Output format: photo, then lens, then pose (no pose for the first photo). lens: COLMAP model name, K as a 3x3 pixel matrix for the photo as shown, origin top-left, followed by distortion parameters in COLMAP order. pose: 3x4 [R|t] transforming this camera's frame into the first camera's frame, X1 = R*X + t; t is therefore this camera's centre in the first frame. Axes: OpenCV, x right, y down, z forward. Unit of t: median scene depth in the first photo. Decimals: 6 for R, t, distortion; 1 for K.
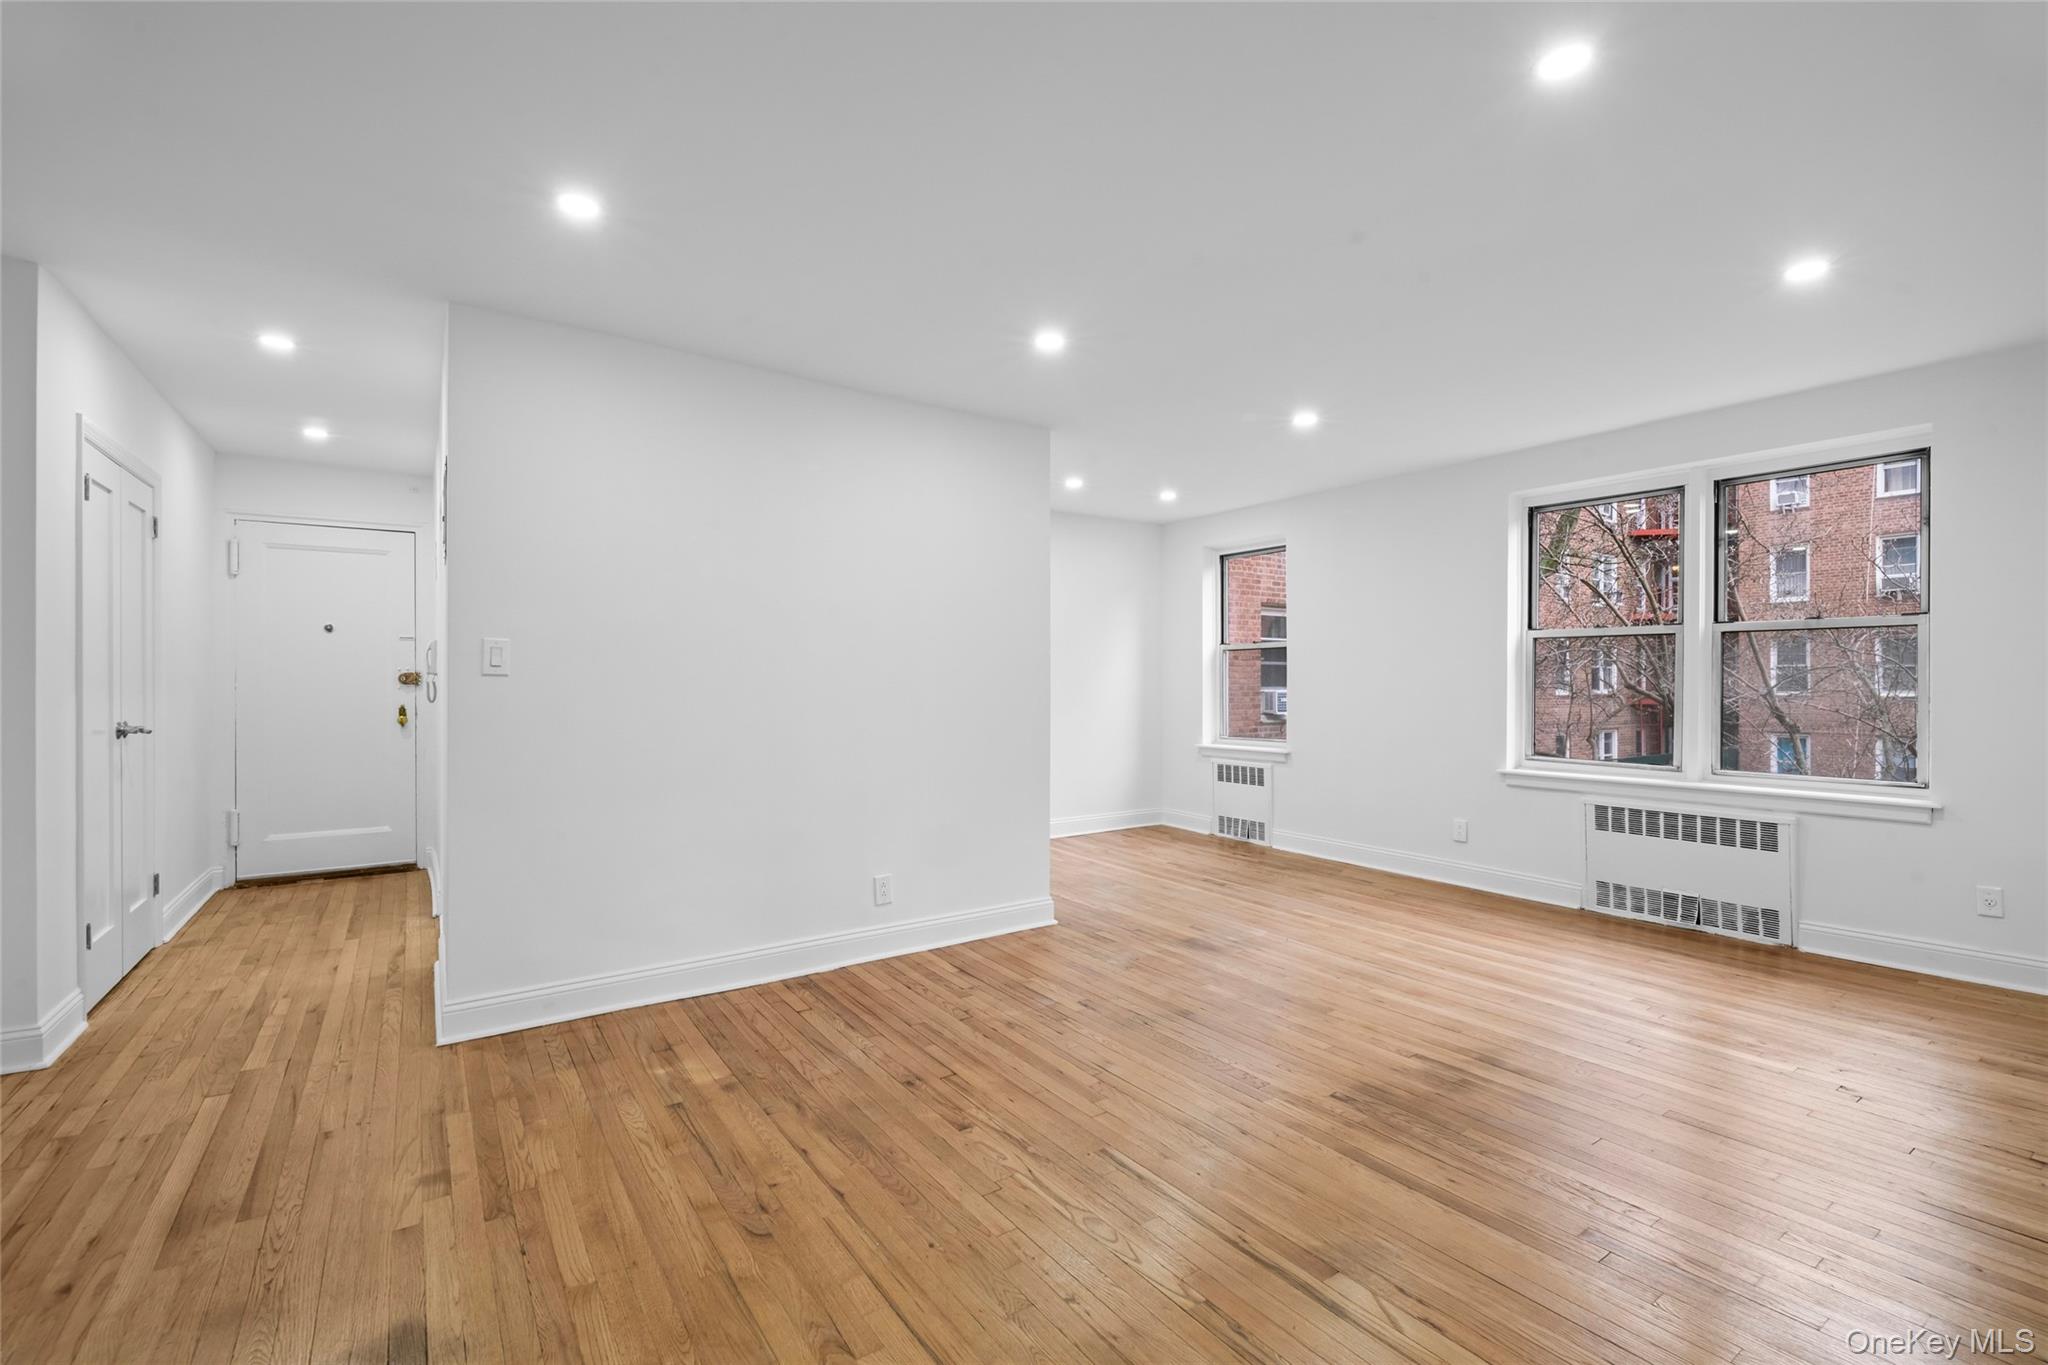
lens RADIAL K [[887.8, 0, 1024.9], [0, 887.8, 675.1], [0, 0, 1]] dist [-0.002156, -0.002027]
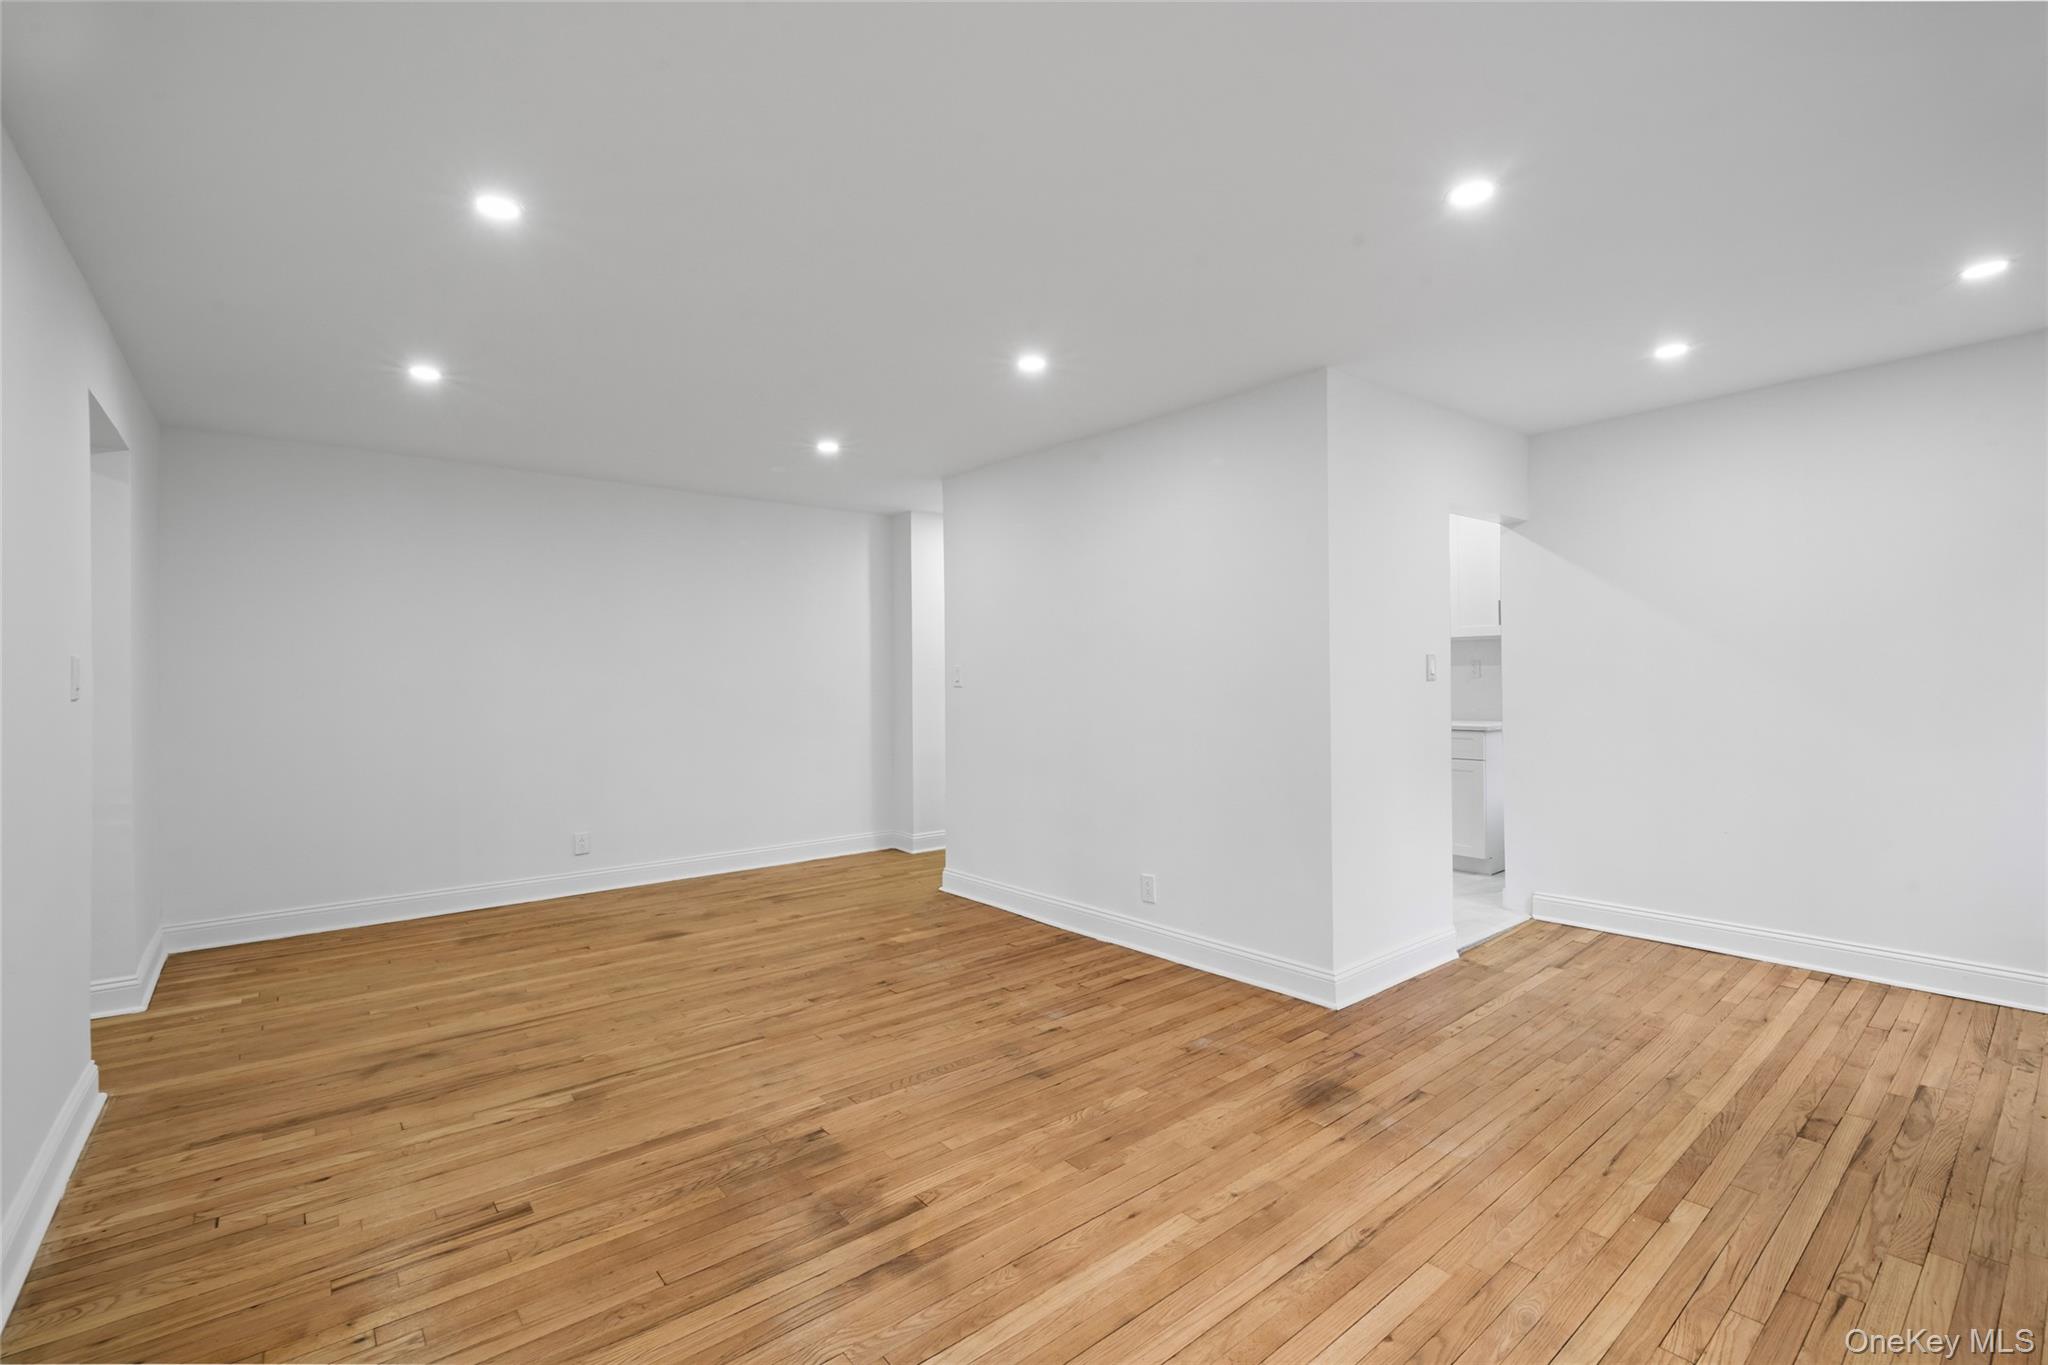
lens RADIAL K [[887.8, 0, 1016.9], [0, 887.8, 686.6], [0, 0, 1]] dist [-0.002156, -0.002027]
pose [[0.083963, 0.007306, -0.996442, 0.833345], [0.014520, 0.999858, 0.008555, -0.011601], [0.996363, -0.015186, 0.083845, 0.712844]]
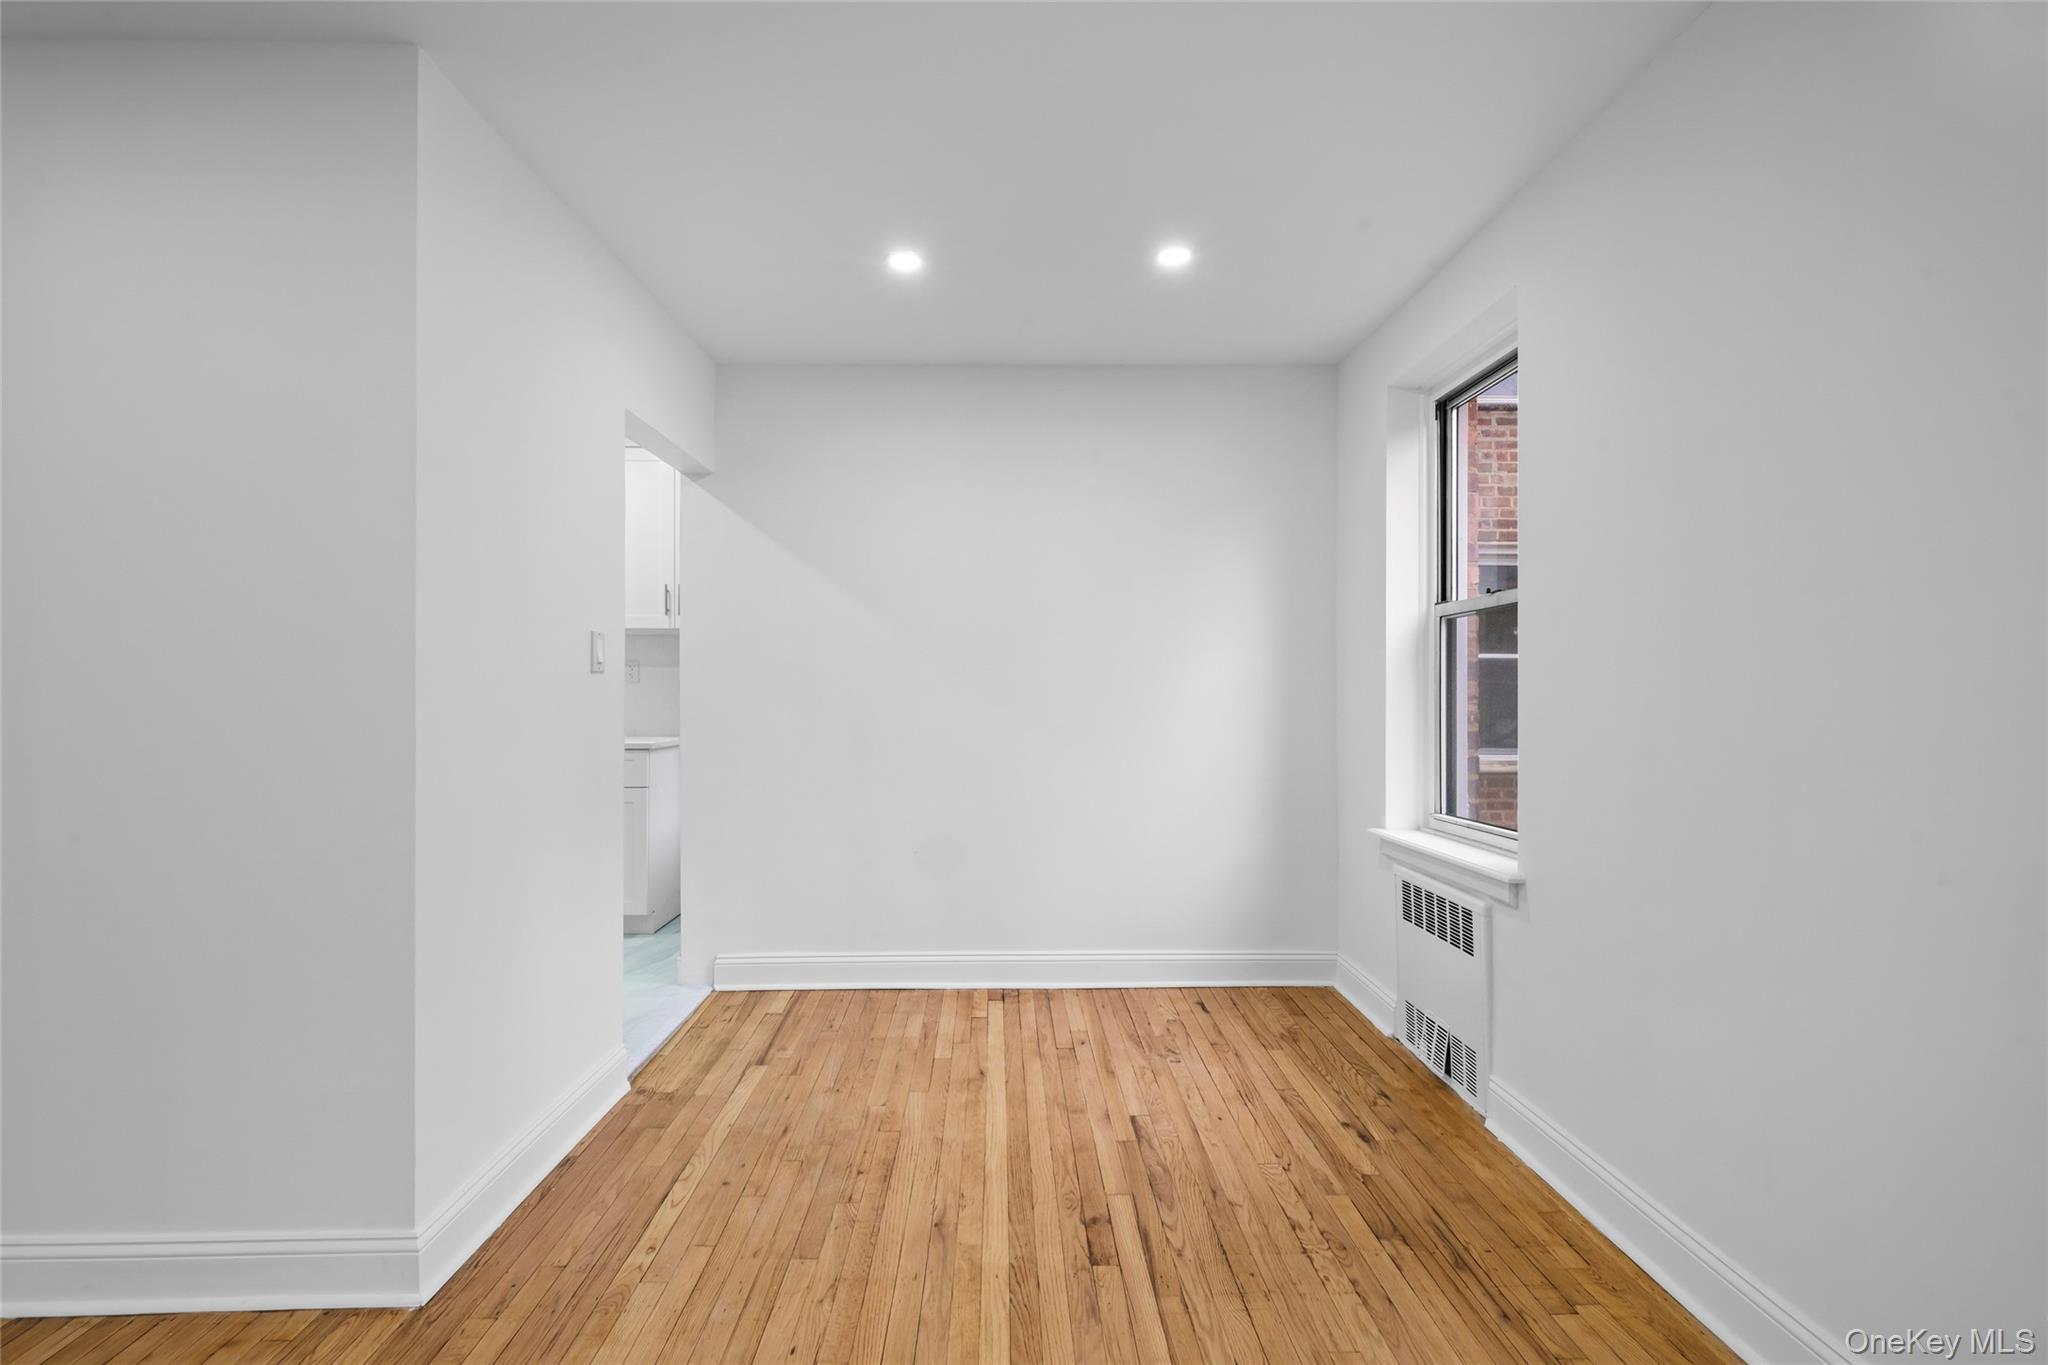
lens RADIAL K [[887.8, 0, 1007.3], [0, 887.8, 692.8], [0, 0, 1]] dist [-0.002156, -0.002027]
pose [[0.838811, 0.002327, -0.544418, 0.497243], [-0.001979, 0.999997, 0.001224, 0.007986], [0.544420, 0.000051, 0.838813, 0.874899]]
